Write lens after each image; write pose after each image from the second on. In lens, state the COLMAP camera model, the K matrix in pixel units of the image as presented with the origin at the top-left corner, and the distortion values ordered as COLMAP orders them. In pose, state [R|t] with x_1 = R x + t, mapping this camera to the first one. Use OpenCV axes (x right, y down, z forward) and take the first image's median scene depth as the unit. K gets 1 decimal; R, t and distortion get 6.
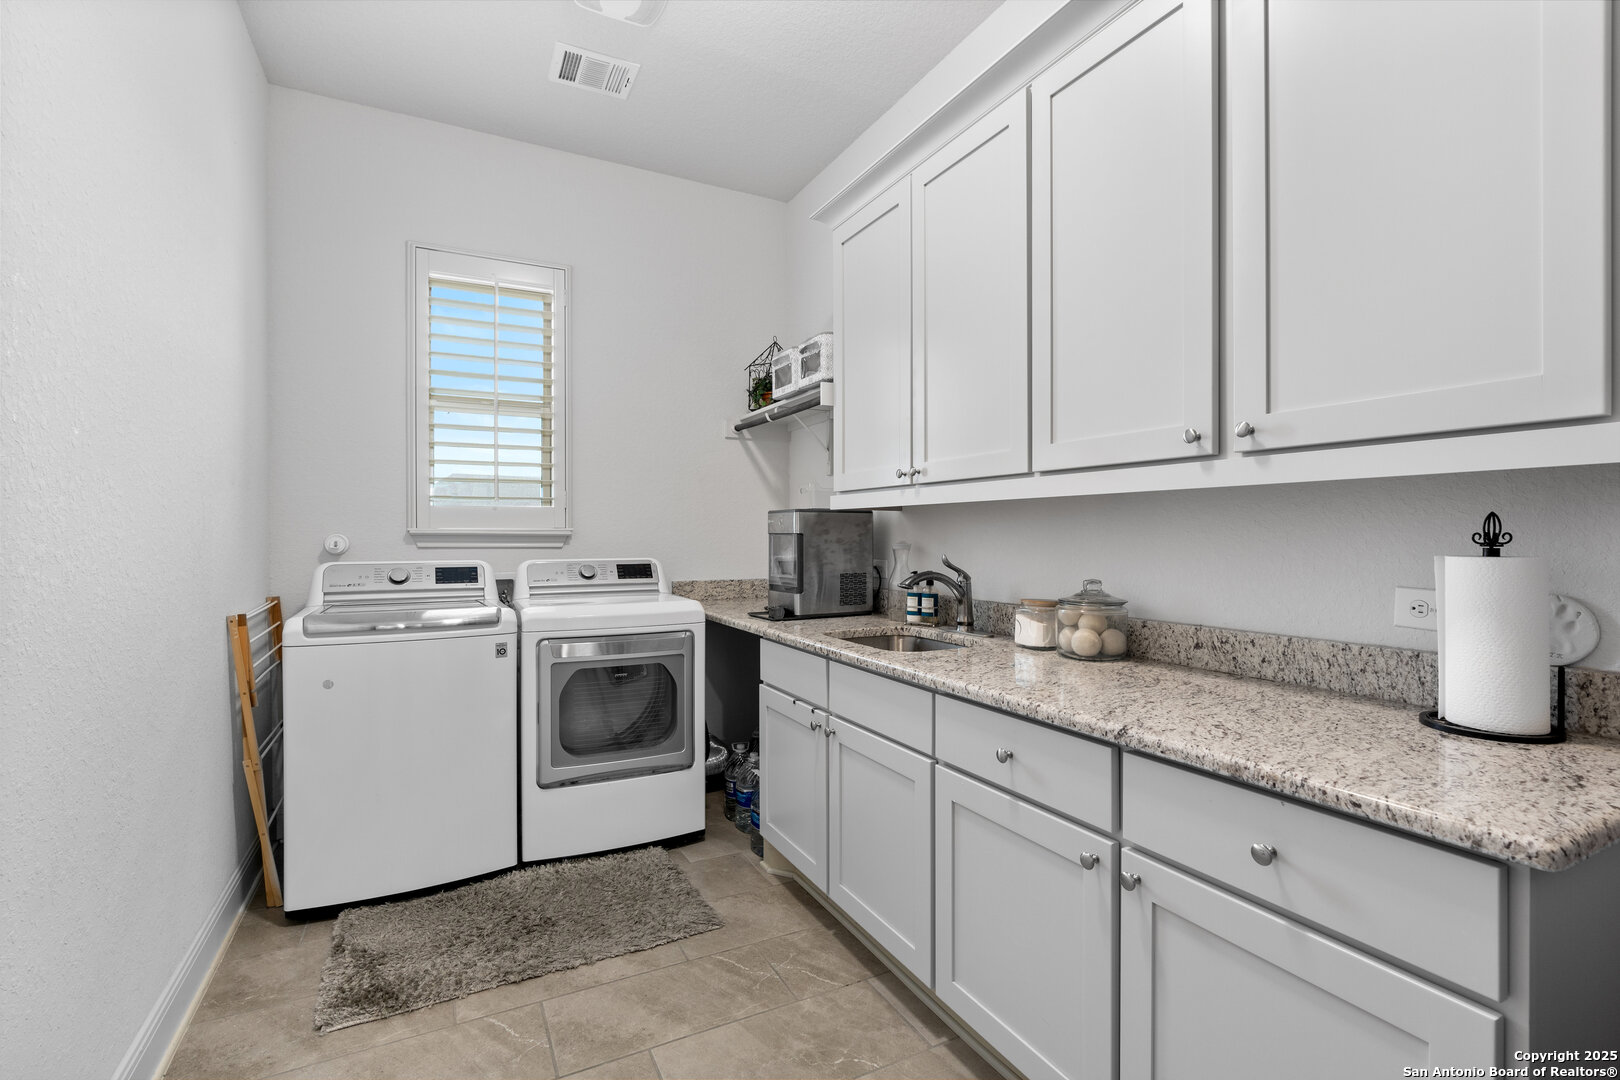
lens RADIAL K [[739.7, 0, 818.9], [0, 739.7, 535.3], [0, 0, 1]] dist [-0.009532, 0.003908]
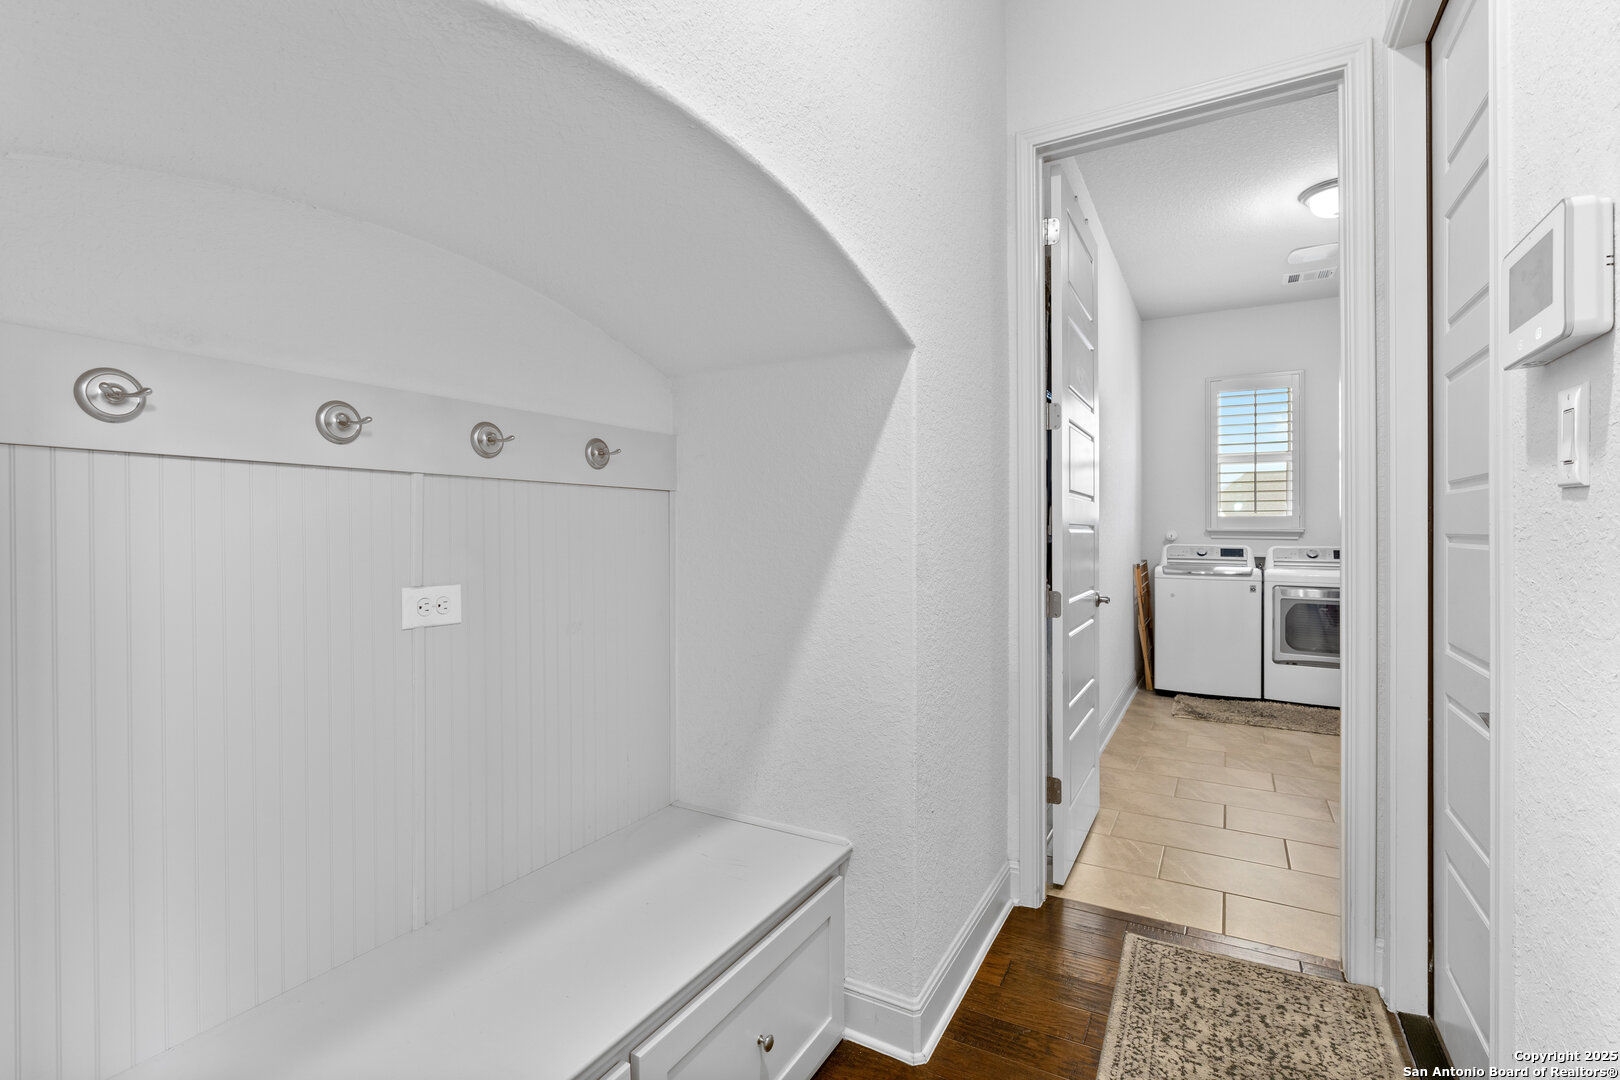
lens RADIAL K [[739.7, 0, 813.6], [0, 739.7, 534.1], [0, 0, 1]] dist [-0.009532, 0.003908]
pose [[0.550742, 0.003815, -0.834667, 0.564553], [-0.006869, 0.999976, 0.000039, 0.015531], [0.834647, 0.005712, 0.550755, -1.063918]]
